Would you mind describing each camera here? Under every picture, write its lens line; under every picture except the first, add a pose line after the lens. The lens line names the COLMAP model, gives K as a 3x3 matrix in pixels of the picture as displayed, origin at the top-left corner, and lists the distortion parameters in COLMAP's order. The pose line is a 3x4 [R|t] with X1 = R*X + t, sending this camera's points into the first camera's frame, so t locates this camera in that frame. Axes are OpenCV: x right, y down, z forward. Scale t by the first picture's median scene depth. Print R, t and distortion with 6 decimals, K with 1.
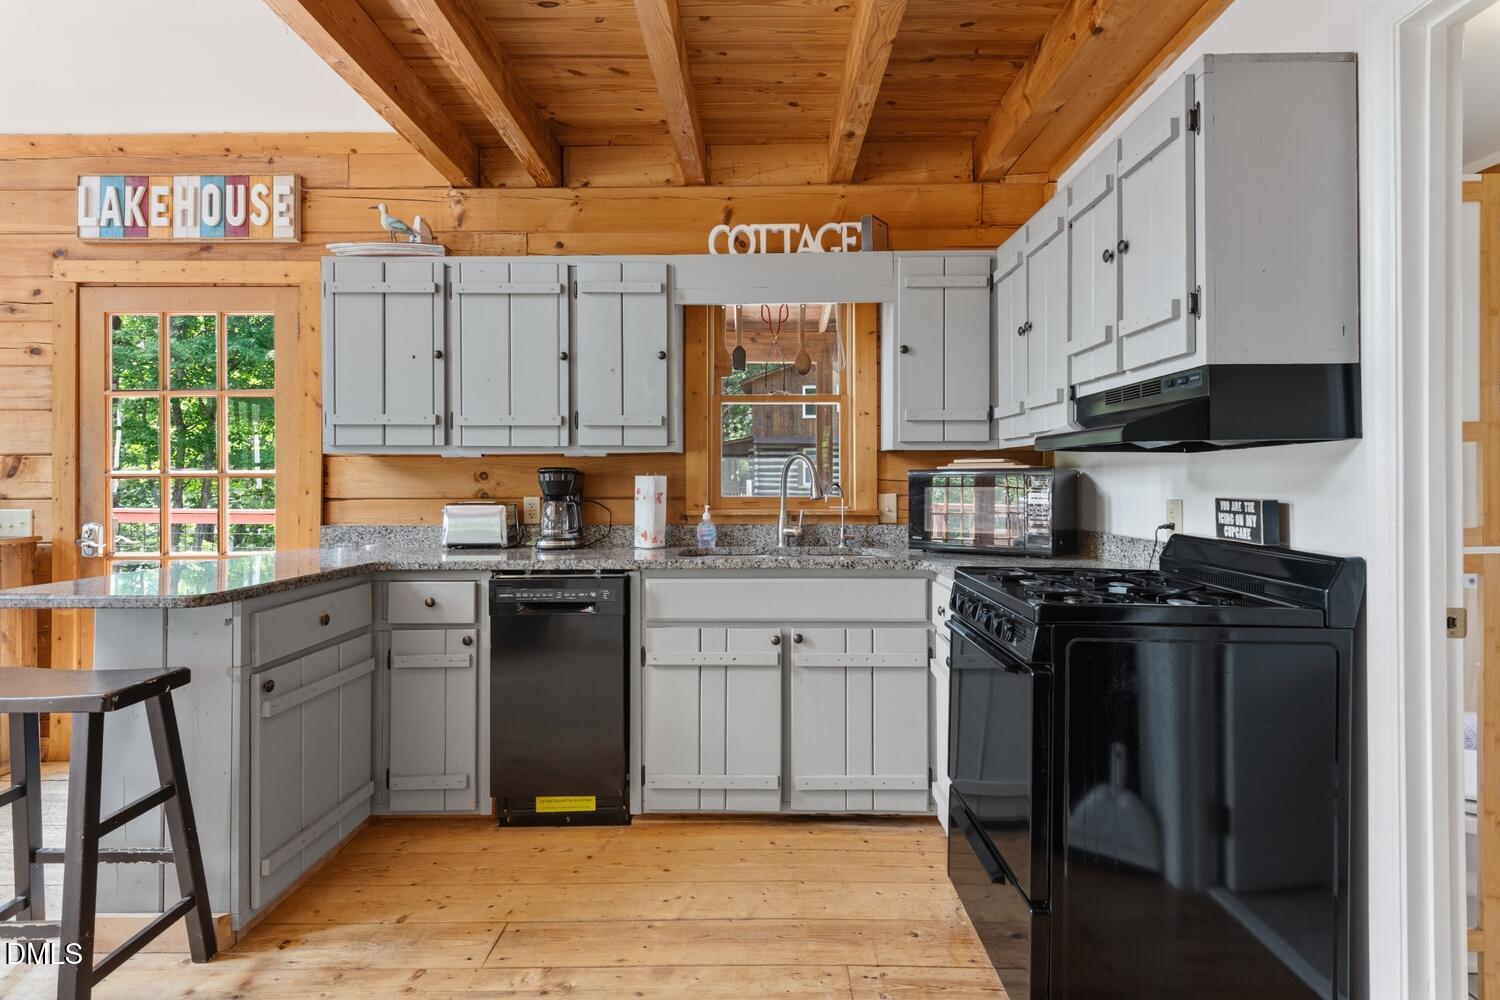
lens RADIAL K [[782.1, 0, 758.2], [0, 782.1, 472.9], [0, 0, 1]] dist [0.001136, -0.000009]
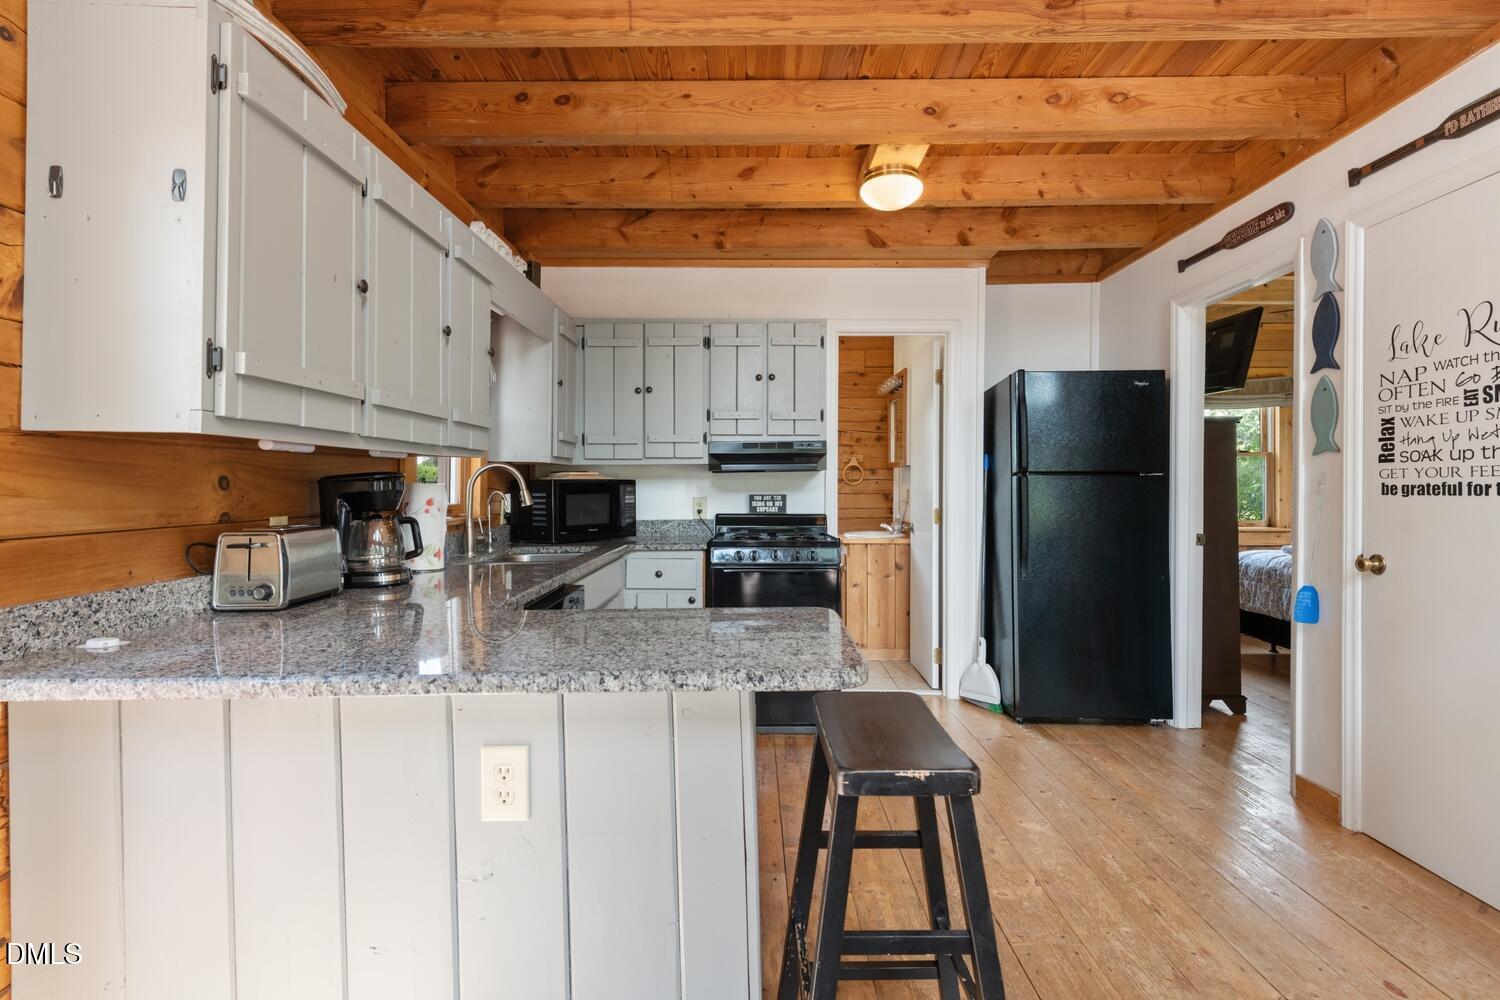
lens RADIAL K [[782.1, 0, 750.0], [0, 782.1, 498.8], [0, 0, 1]] dist [0.001136, -0.000009]
pose [[0.005967, 0.002545, 0.999979, -1.706228], [-0.004894, 0.999985, -0.002515, 0.051896], [-0.999970, -0.004879, 0.005979, 1.053721]]
